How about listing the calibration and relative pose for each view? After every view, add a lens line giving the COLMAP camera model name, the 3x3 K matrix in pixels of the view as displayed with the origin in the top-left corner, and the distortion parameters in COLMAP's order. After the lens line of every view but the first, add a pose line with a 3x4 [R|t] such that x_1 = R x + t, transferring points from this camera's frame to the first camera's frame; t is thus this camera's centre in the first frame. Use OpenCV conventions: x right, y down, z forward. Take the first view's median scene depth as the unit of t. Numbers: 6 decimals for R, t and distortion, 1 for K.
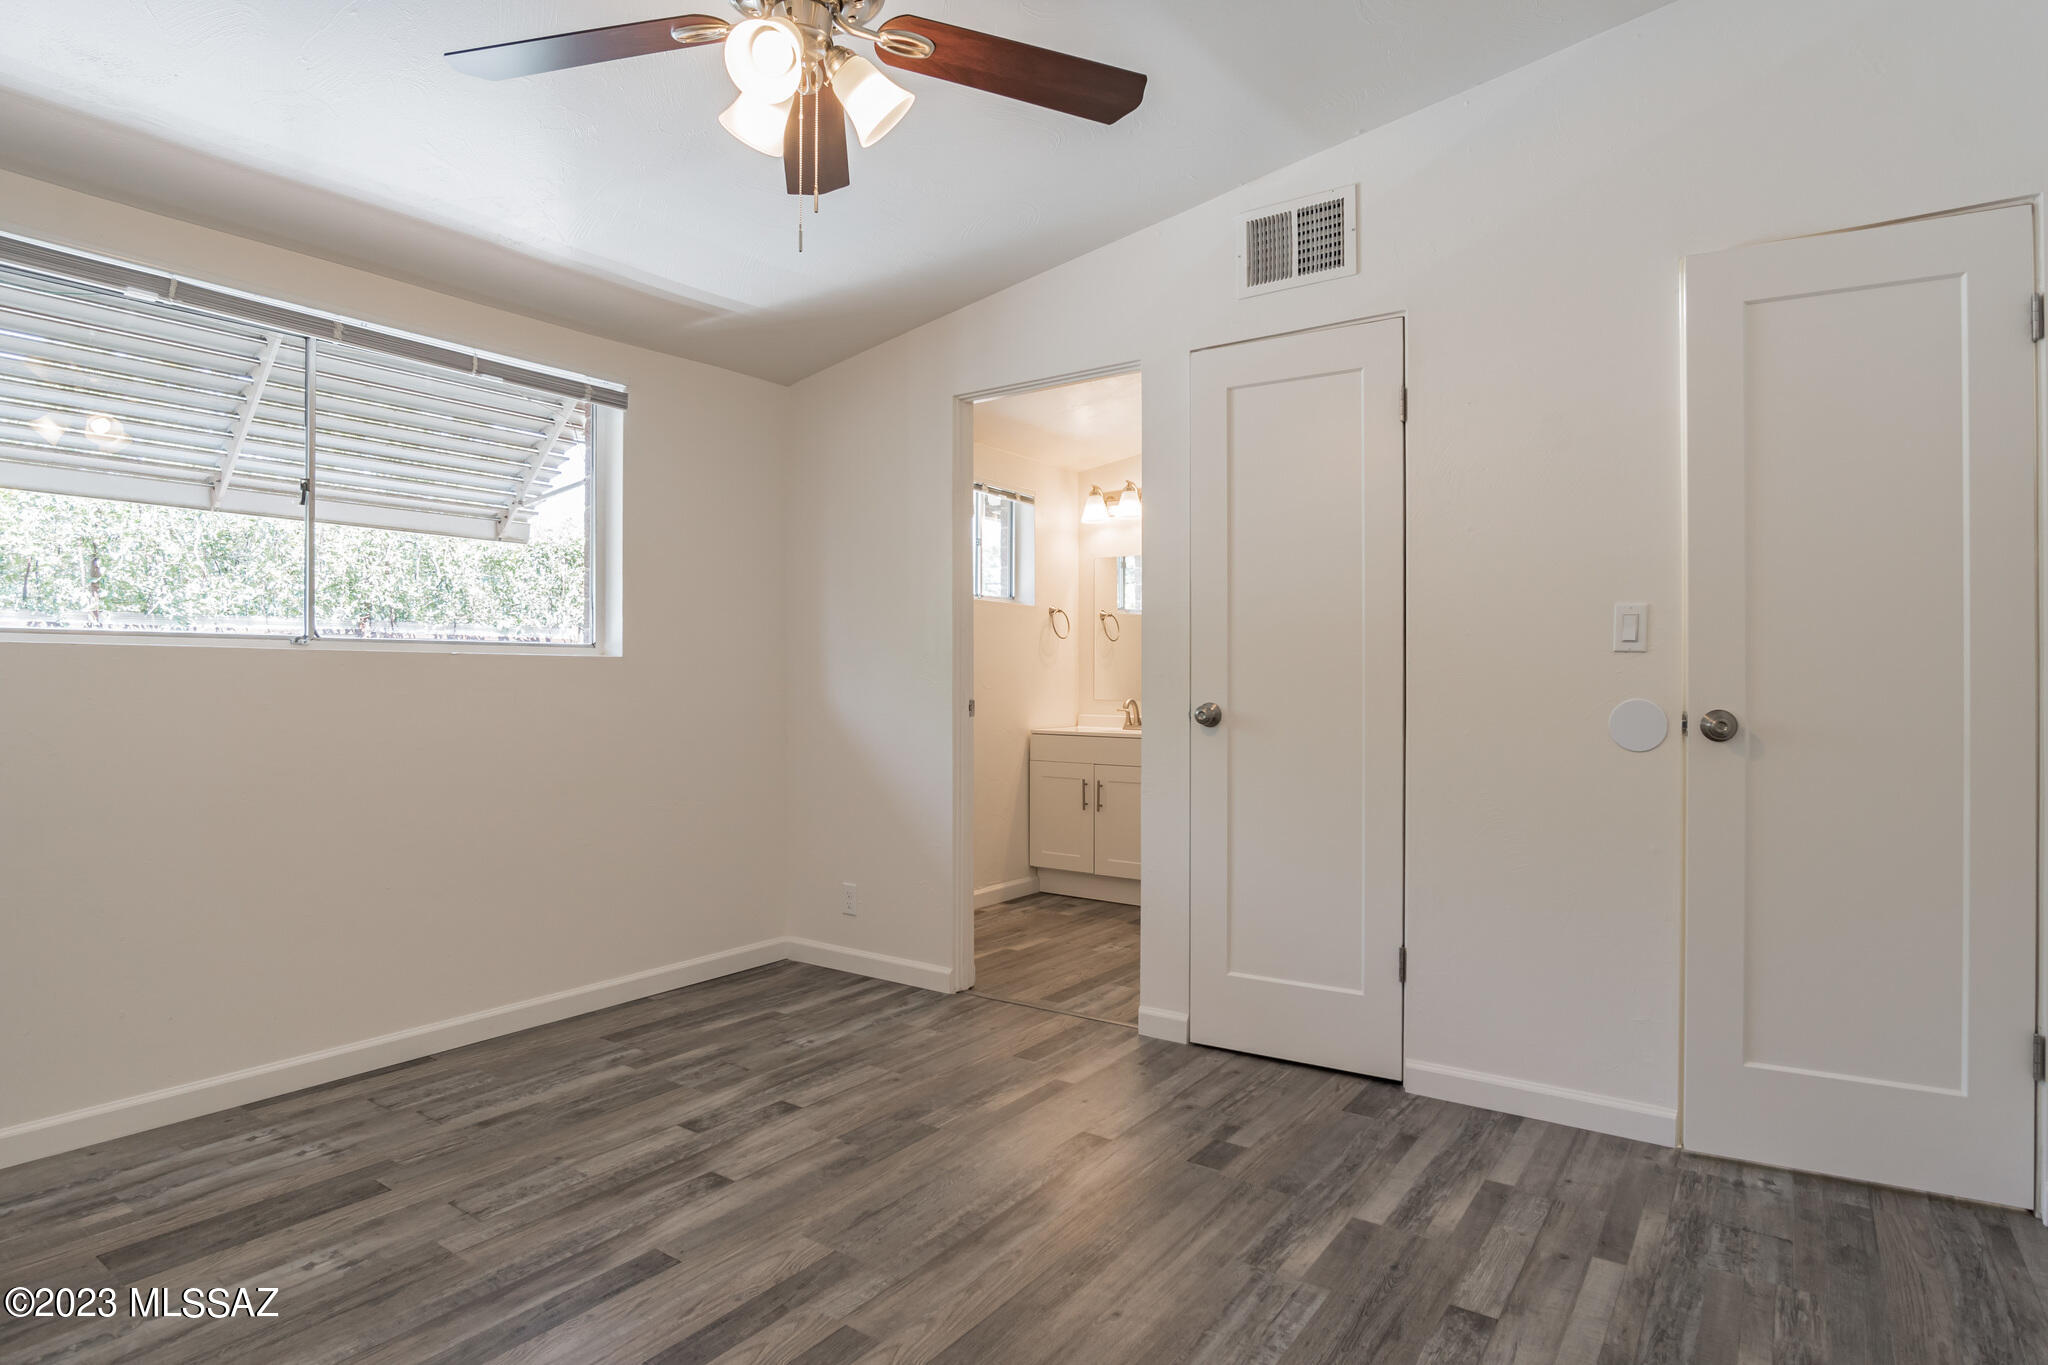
lens RADIAL K [[1094.8, 0, 1013.0], [0, 1094.8, 696.0], [0, 0, 1]] dist [-0.026979, 0.006552]
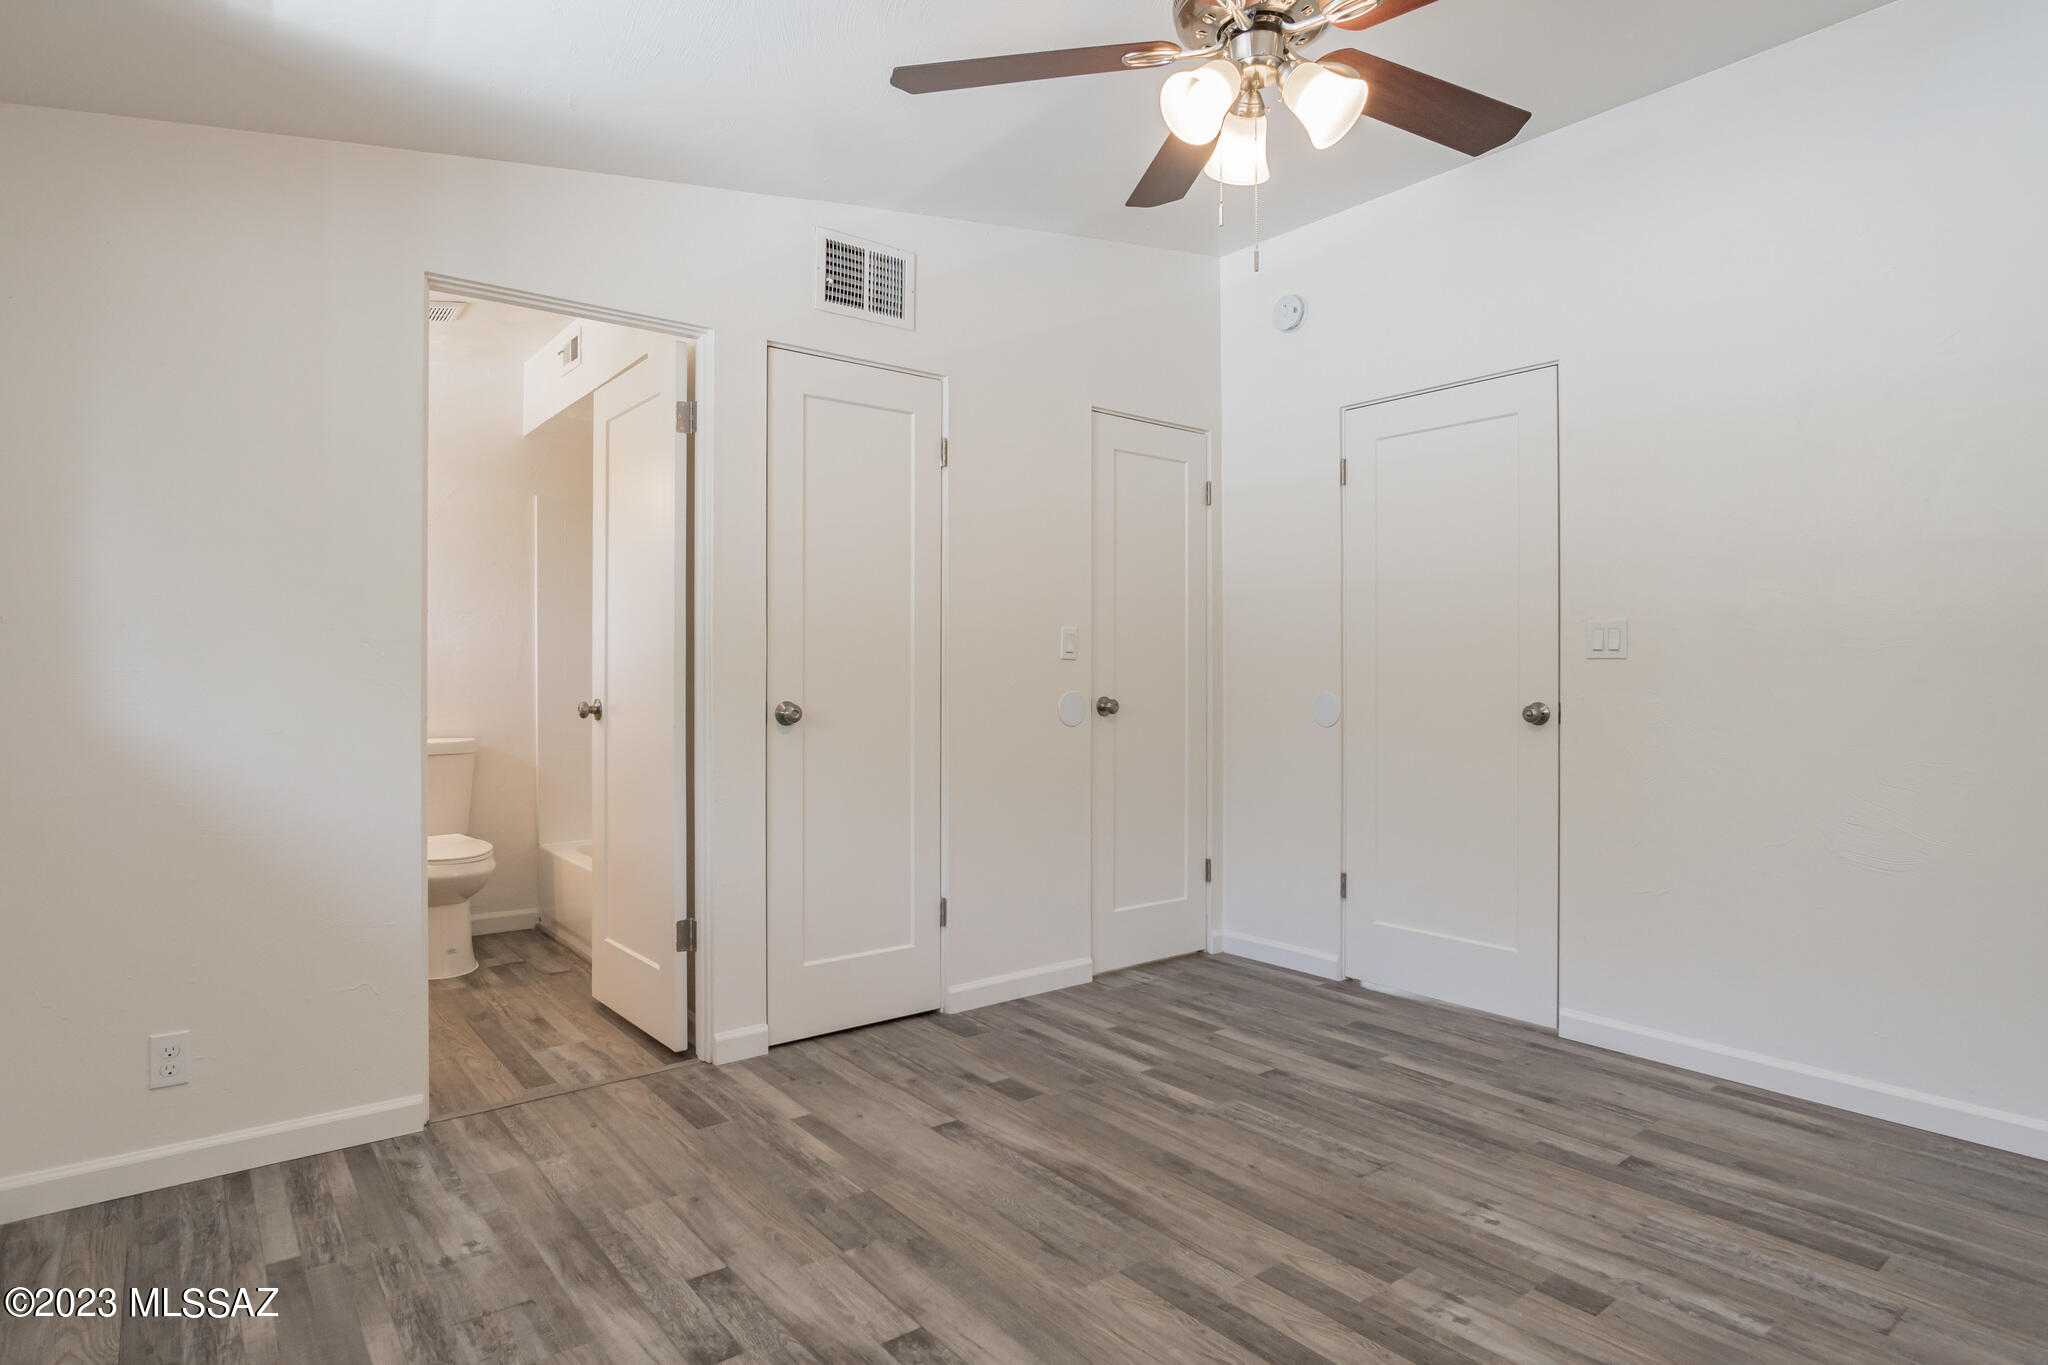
lens RADIAL K [[1094.8, 0, 1015.3], [0, 1094.8, 671.5], [0, 0, 1]] dist [-0.026979, 0.006552]
pose [[0.271533, 0.008841, 0.962388, -0.831091], [0.009421, 0.999885, -0.011844, -0.005908], [-0.962383, 0.012283, 0.271419, 0.612931]]
